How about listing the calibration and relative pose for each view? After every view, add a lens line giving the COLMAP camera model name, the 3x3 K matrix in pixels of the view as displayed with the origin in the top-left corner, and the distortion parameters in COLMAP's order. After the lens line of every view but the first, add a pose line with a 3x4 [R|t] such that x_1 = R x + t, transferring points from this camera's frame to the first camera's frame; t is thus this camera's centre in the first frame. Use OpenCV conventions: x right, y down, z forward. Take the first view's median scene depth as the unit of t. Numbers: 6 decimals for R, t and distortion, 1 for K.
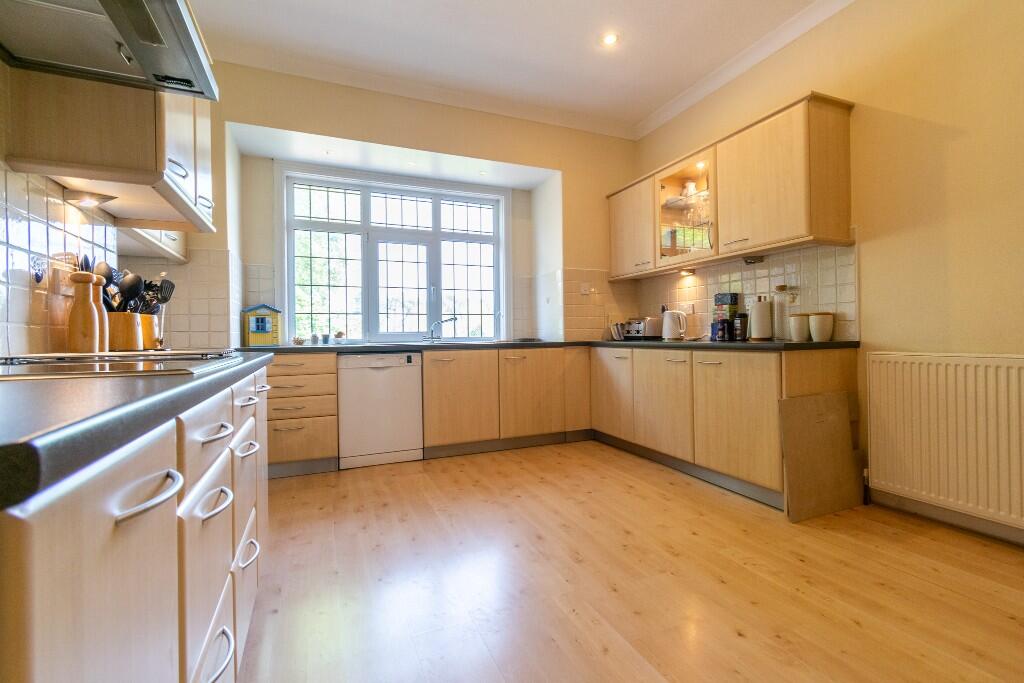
lens RADIAL K [[454.2, 0, 513.5], [0, 454.2, 338.6], [0, 0, 1]] dist [0.000169, 0.000855]
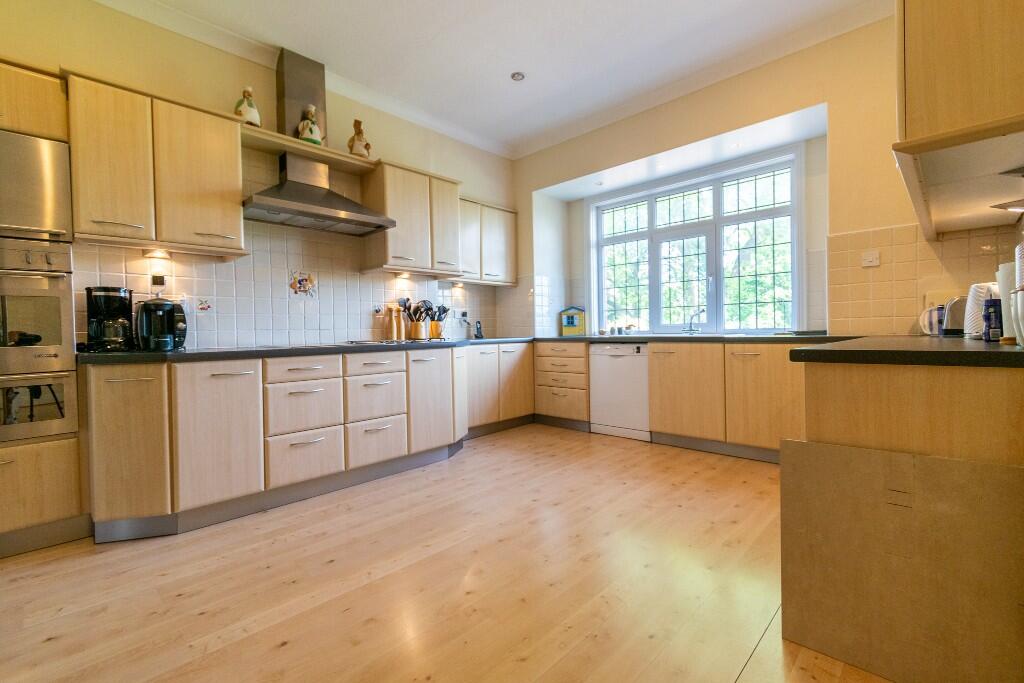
lens RADIAL K [[454.2, 0, 515.4], [0, 454.2, 337.8], [0, 0, 1]] dist [0.000169, 0.000855]
pose [[0.381832, 0.018799, -0.924041, 0.685523], [0.007498, 0.999697, 0.023436, -0.011814], [0.924201, -0.015877, 0.381575, 0.291758]]
